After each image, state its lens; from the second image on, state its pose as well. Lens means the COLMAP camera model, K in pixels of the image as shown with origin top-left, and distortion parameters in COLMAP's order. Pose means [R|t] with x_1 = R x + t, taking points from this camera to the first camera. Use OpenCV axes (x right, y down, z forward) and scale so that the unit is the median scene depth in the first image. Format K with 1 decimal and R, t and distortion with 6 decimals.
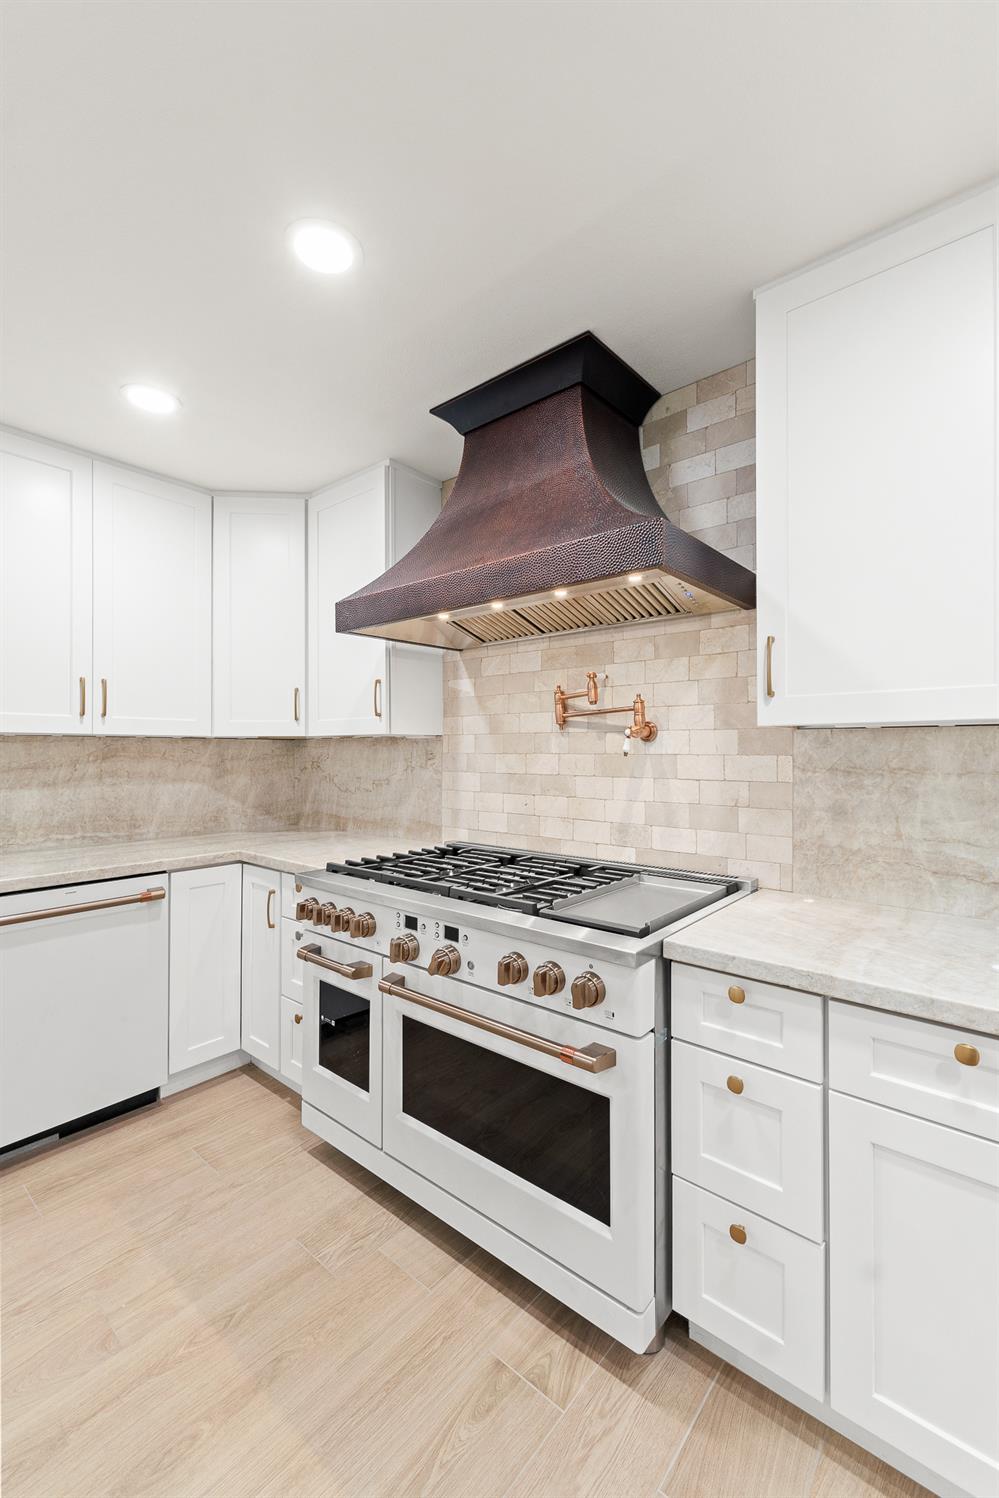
lens RADIAL K [[641.2, 0, 492.4], [0, 641.2, 748.4], [0, 0, 1]] dist [0.010888, -0.000868]
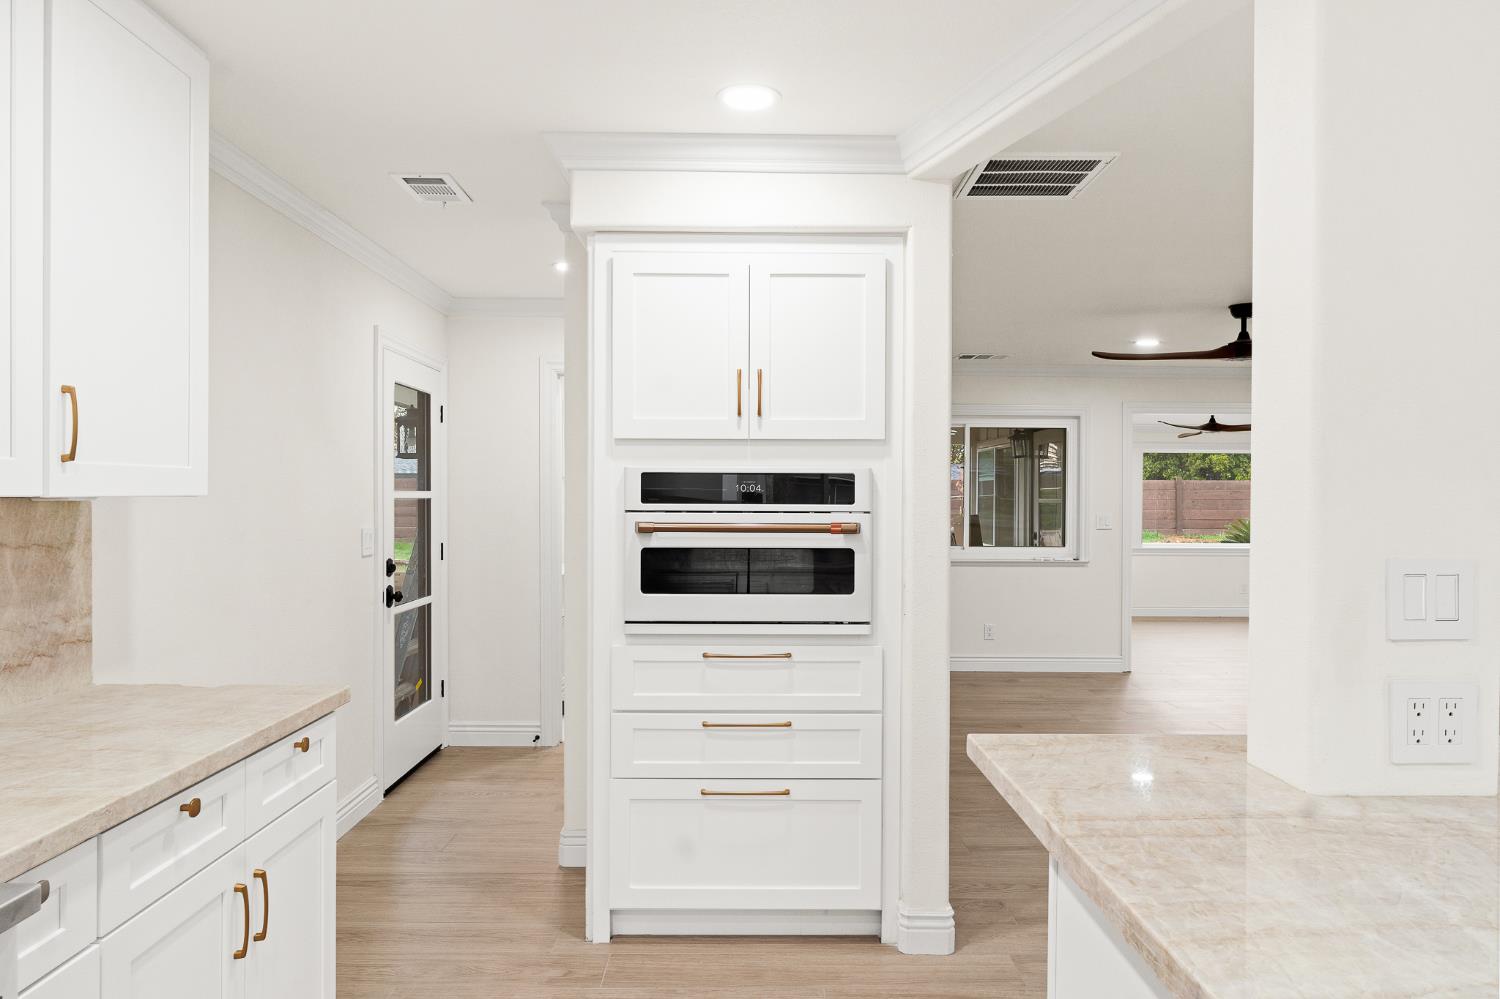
lens RADIAL K [[932.1, 0, 760.9], [0, 932.1, 509.7], [0, 0, 1]] dist [0.000187, -0.001937]
pose [[-0.653938, -0.014865, 0.756402, -0.558076], [-0.009661, 0.999890, 0.011298, -0.032905], [-0.756486, 0.000081, -0.654009, 0.661914]]
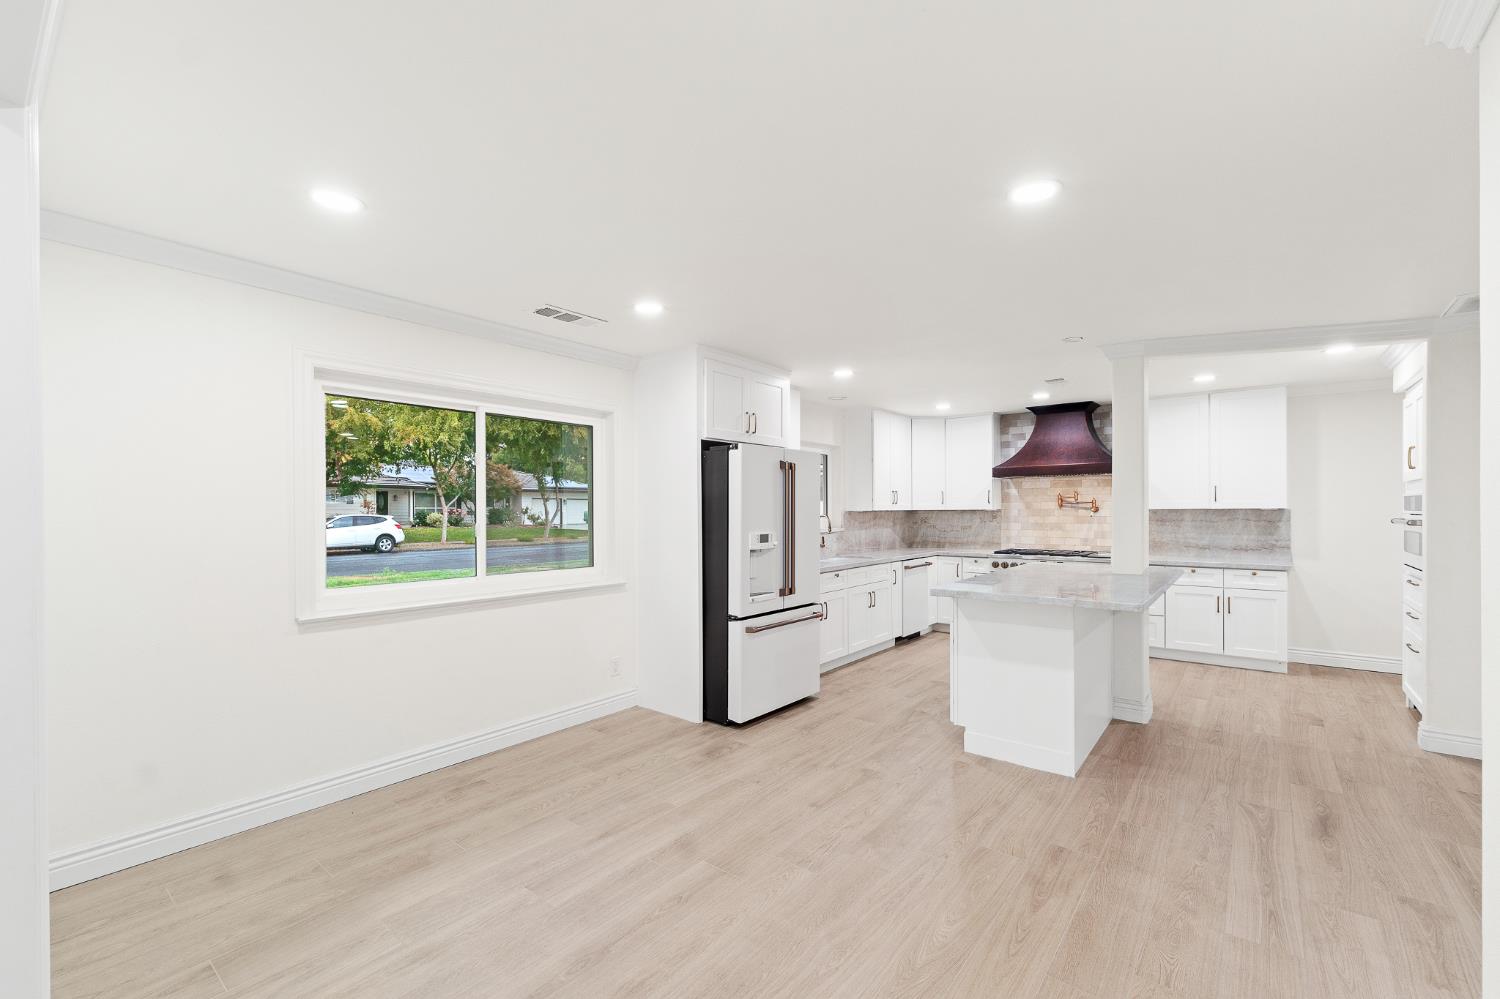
lens RADIAL K [[642.1, 0, 743.5], [0, 642.1, 515.7], [0, 0, 1]] dist [0.010888, -0.000868]
pose [[0.999492, -0.006851, 0.031135, -1.664360], [0.006436, 0.999889, 0.013407, -0.049451], [-0.031223, -0.013200, 0.999425, -2.225967]]
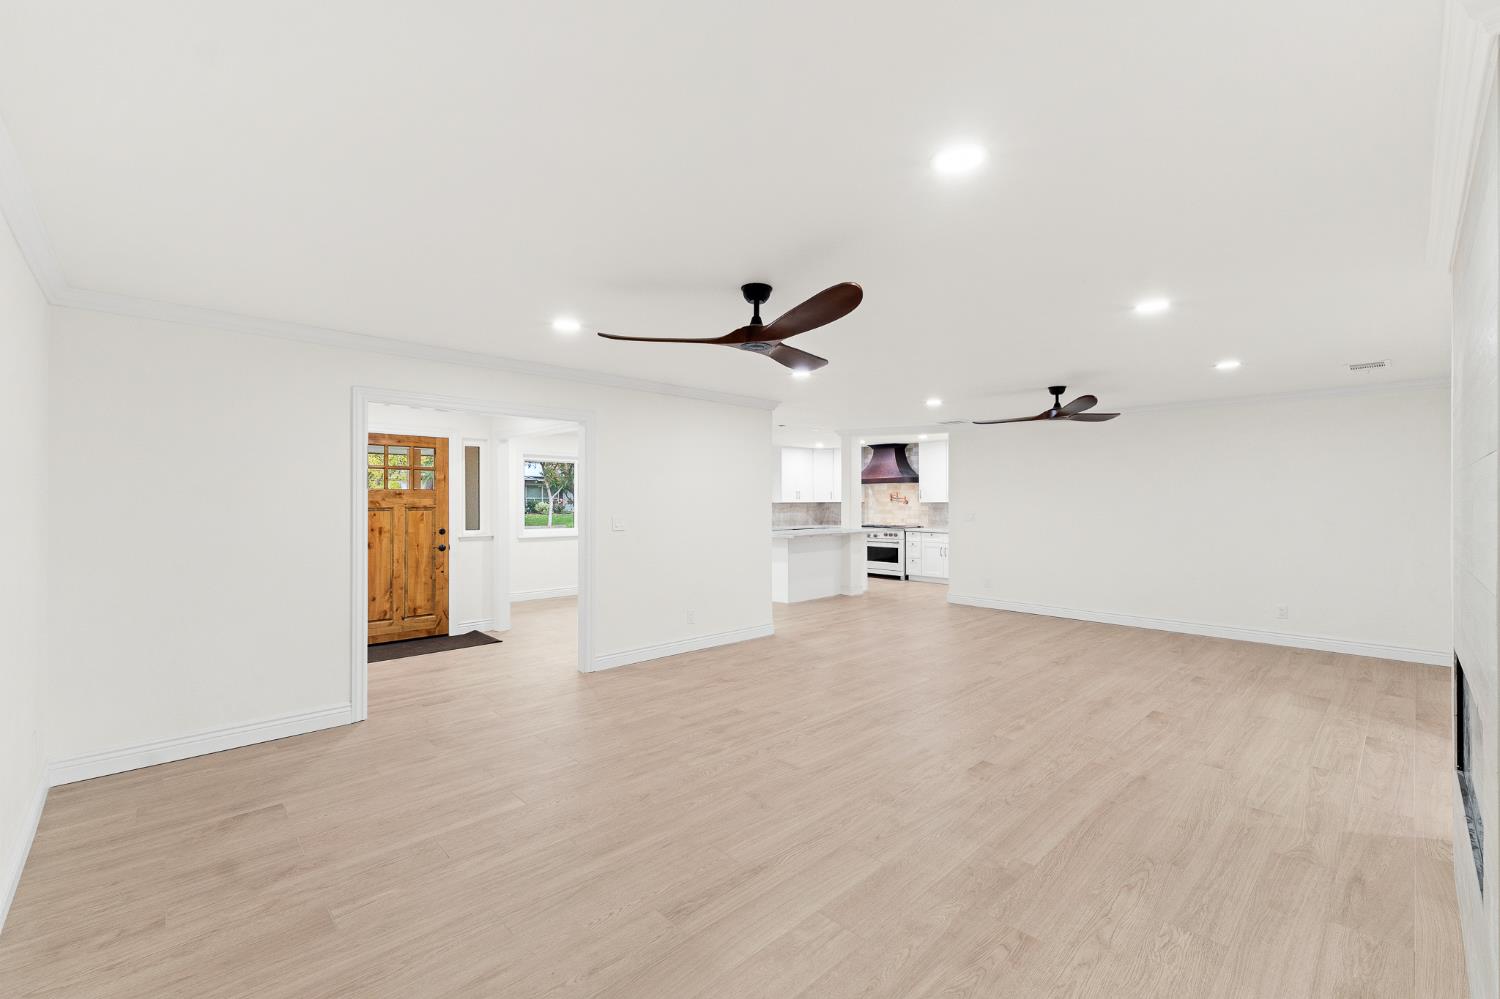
lens RADIAL K [[642.1, 0, 740.9], [0, 642.1, 487.2], [0, 0, 1]] dist [0.010888, -0.000868]
pose [[0.994039, -0.005574, -0.108884, -0.618091], [0.003826, 0.999861, -0.016253, -0.073802], [0.108959, 0.015739, 0.993922, -4.981470]]
